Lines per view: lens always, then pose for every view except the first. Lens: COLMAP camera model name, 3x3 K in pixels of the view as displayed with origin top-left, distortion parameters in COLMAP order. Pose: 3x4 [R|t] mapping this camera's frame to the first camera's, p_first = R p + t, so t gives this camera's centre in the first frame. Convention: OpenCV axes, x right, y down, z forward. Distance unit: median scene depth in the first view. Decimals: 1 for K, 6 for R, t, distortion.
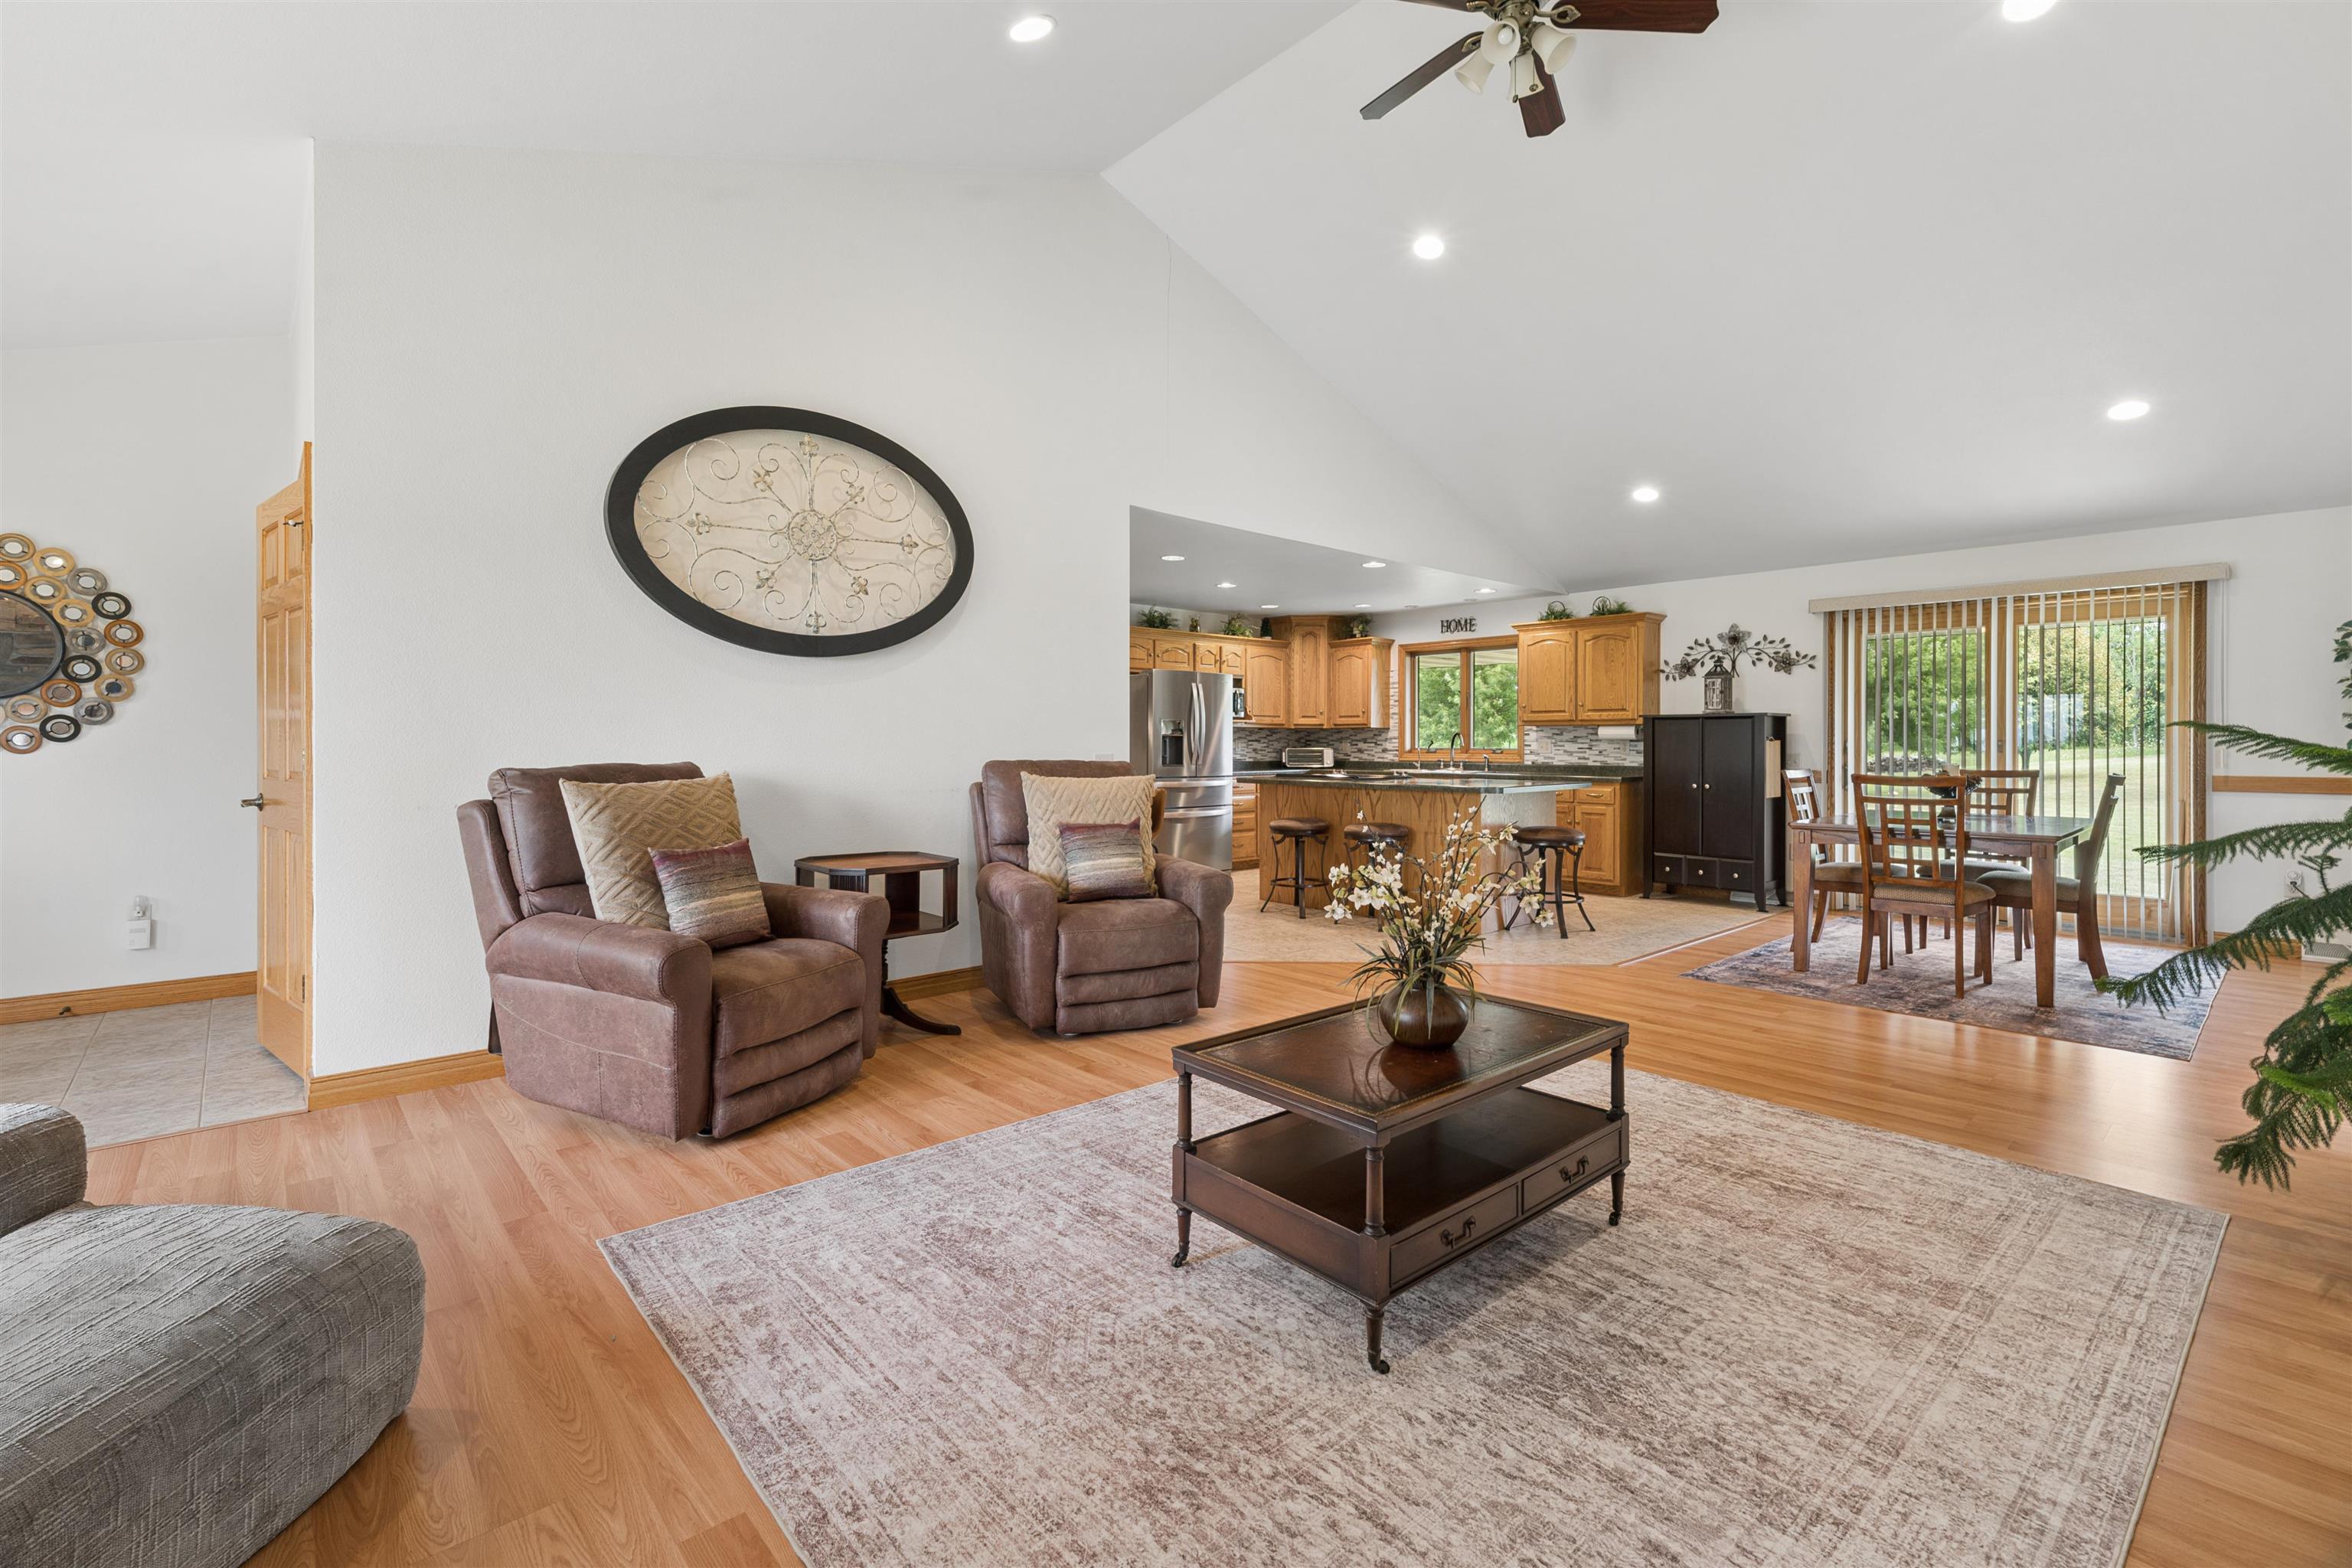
lens RADIAL K [[1002.9, 0, 1209.5], [0, 1002.9, 762.0], [0, 0, 1]] dist [0.000608, -0.000034]
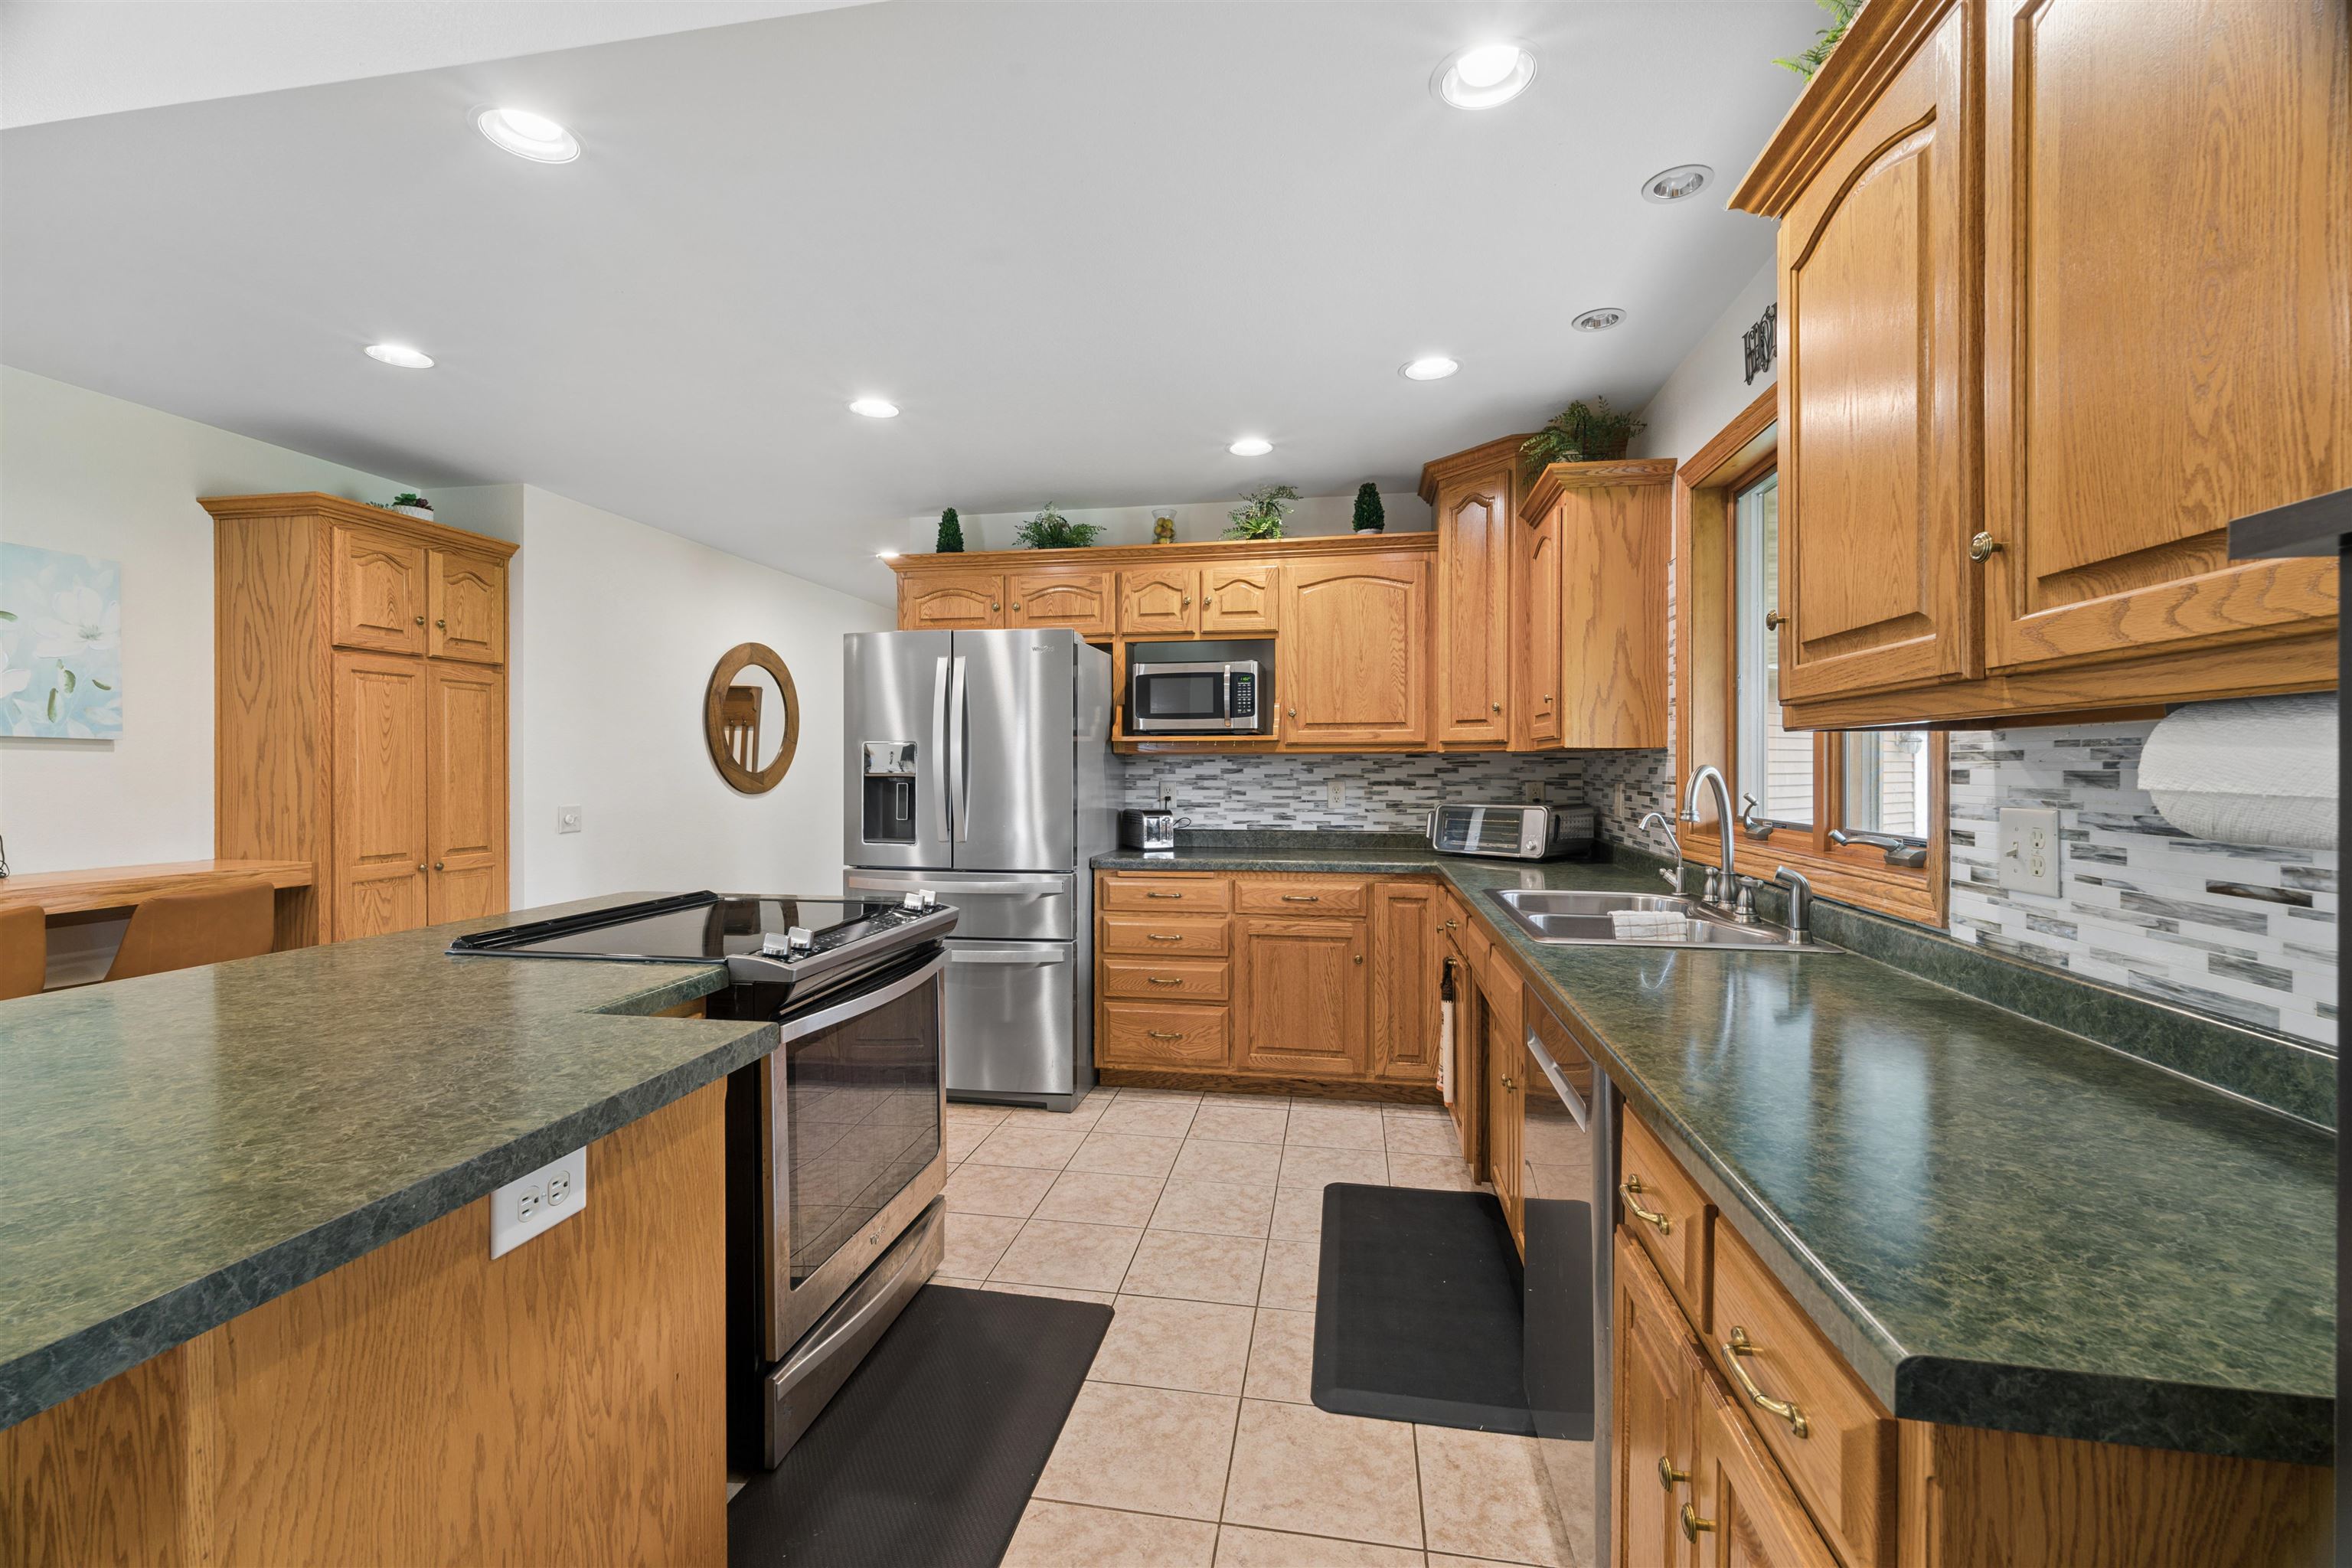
lens RADIAL K [[999.9, 0, 1181.9], [0, 999.9, 760.8], [0, 0, 1]] dist [-0.000235, -0.000271]
pose [[0.600564, -0.006880, -0.799547, 0.370480], [-0.013221, 0.999741, -0.018533, -0.024618], [0.799468, 0.021701, 0.600317, 0.764657]]
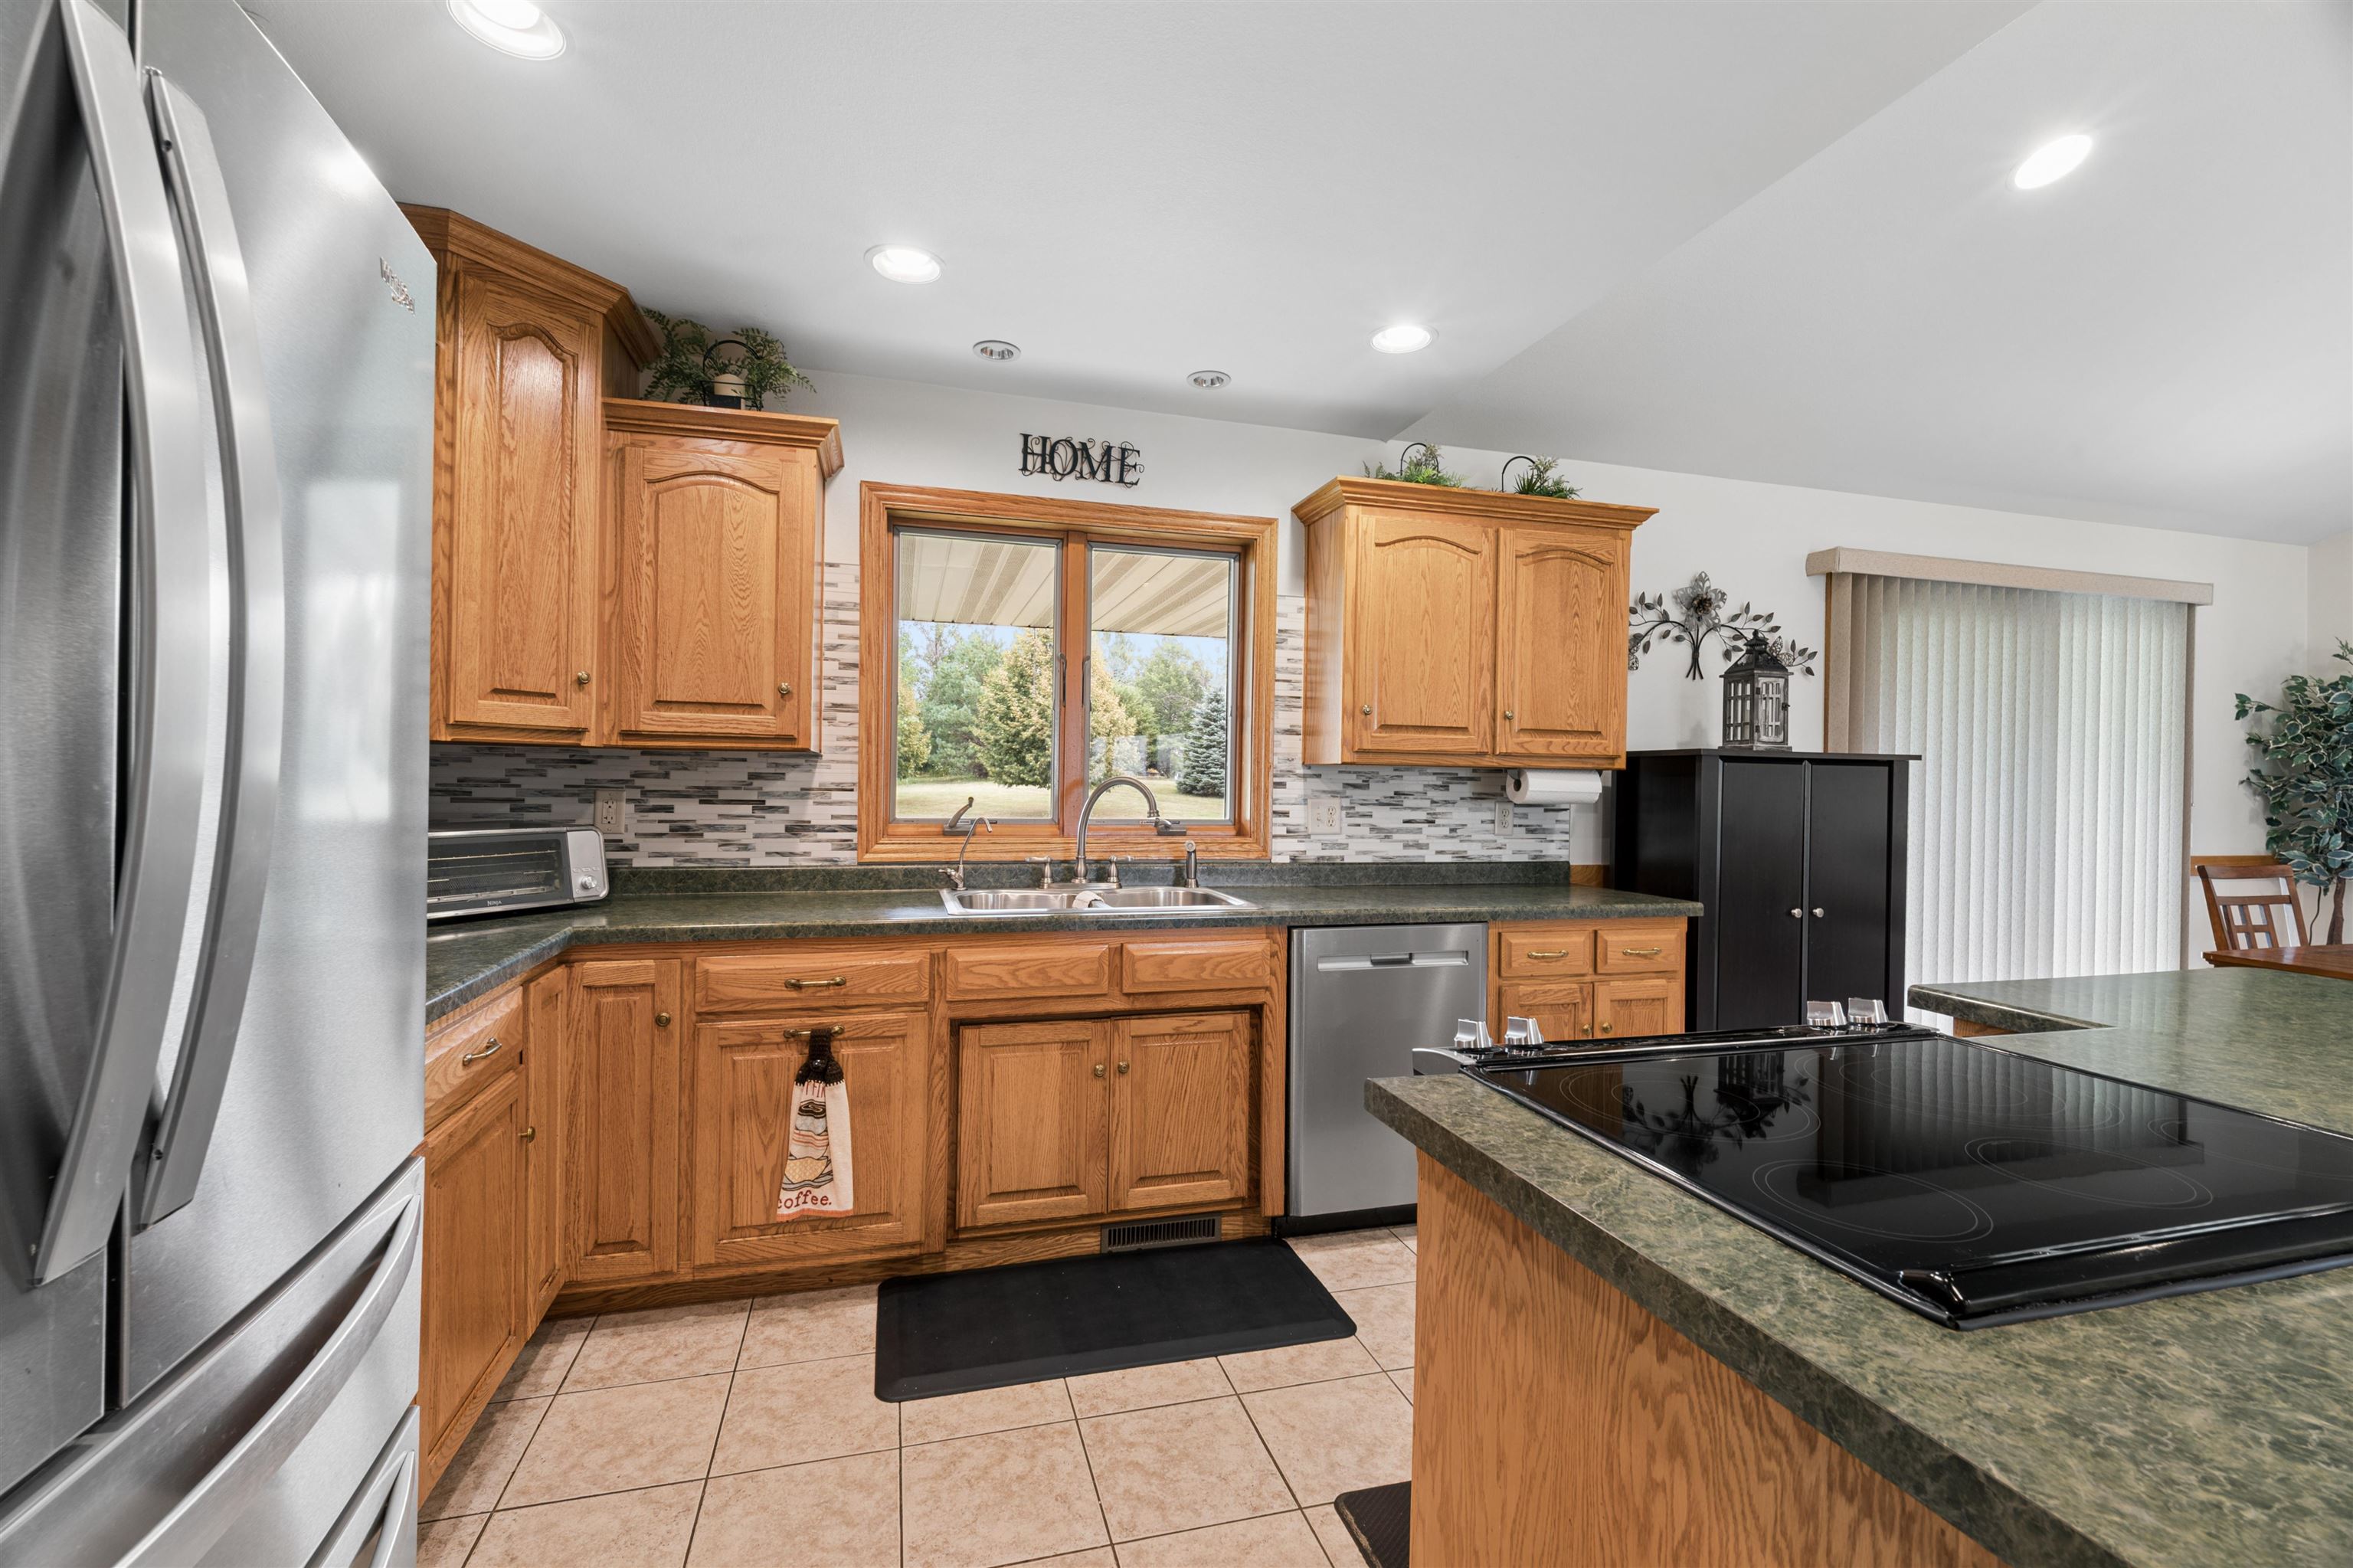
lens RADIAL K [[983.7, 0, 1159.3], [0, 983.7, 782.5], [0, 0, 1]] dist [0.029197, -0.000024]
pose [[0.475521, 0.002808, 0.879700, -0.034383], [0.000677, 0.999993, -0.003558, -0.026599], [-0.879704, 0.002288, 0.475516, 0.846770]]
